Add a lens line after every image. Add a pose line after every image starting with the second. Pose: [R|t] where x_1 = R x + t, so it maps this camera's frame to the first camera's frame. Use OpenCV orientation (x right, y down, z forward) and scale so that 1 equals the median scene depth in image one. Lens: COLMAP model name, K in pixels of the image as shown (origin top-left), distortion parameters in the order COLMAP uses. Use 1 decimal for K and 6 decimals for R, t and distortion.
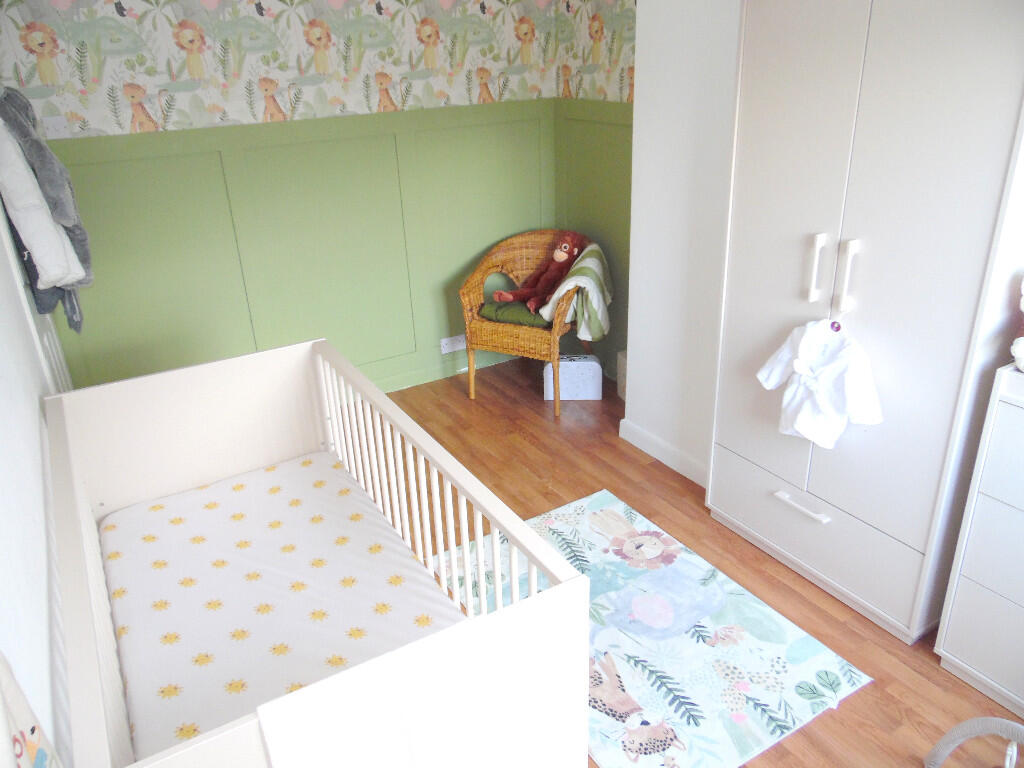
lens RADIAL K [[771.1, 0, 513.0], [0, 771.1, 377.4], [0, 0, 1]] dist [-0.033450, 0.070418]
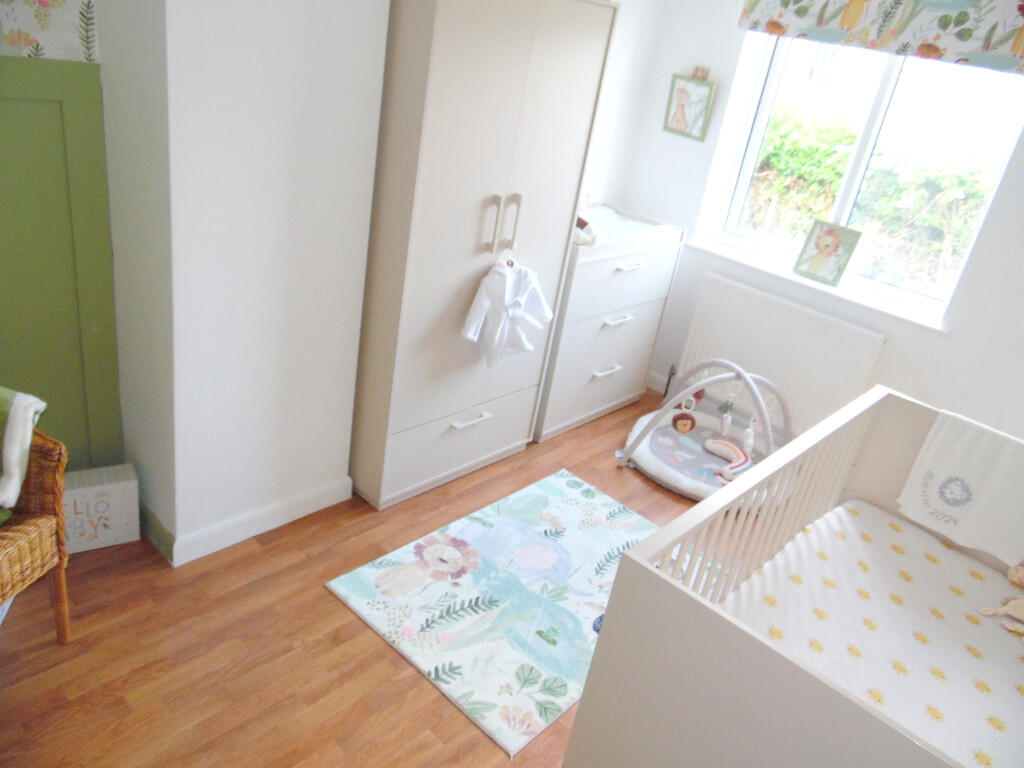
lens RADIAL K [[760.2, 0, 512.0], [0, 760.2, 384.0], [0, 0, 1]] dist [-0.015922, -0.001042]
pose [[-0.280833, -0.415451, 0.865178, -0.663843], [0.243788, 0.841010, 0.482979, -0.451541], [-0.928278, 0.346557, -0.134901, 1.115143]]
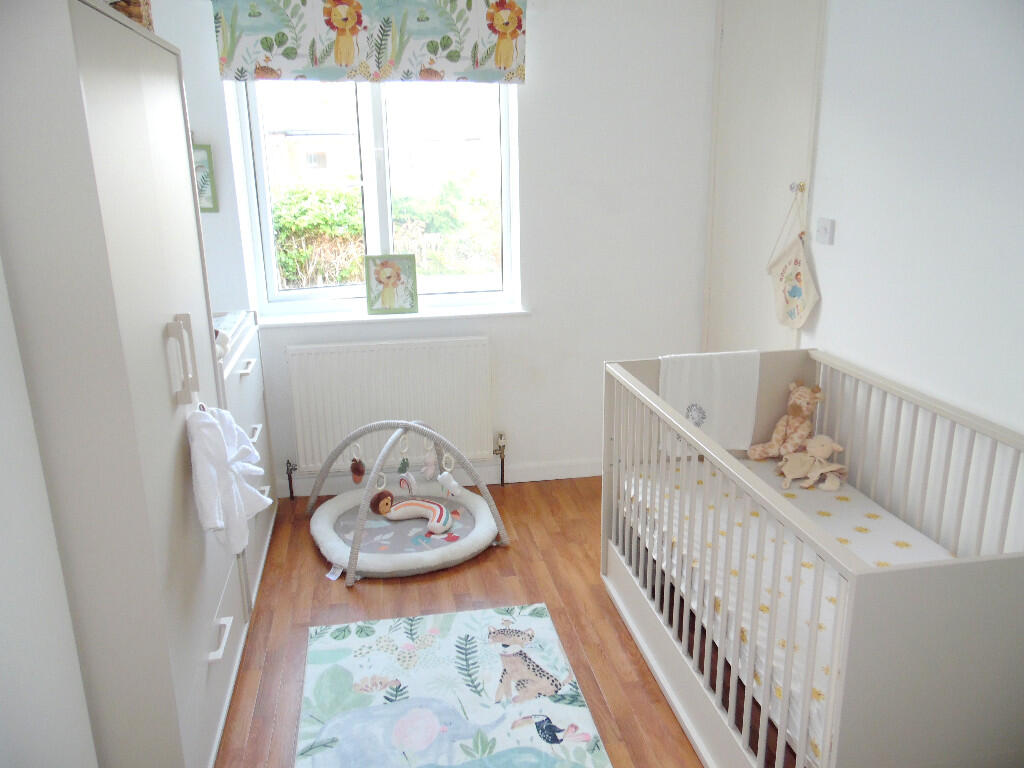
lens RADIAL K [[771.1, 0, 513.0], [0, 771.1, 377.4], [0, 0, 1]] dist [-0.033450, 0.070418]
pose [[-0.933814, -0.047204, 0.354632, -0.210102], [0.187870, 0.778881, 0.598372, -0.508665], [-0.304462, 0.625393, -0.718461, 1.365471]]
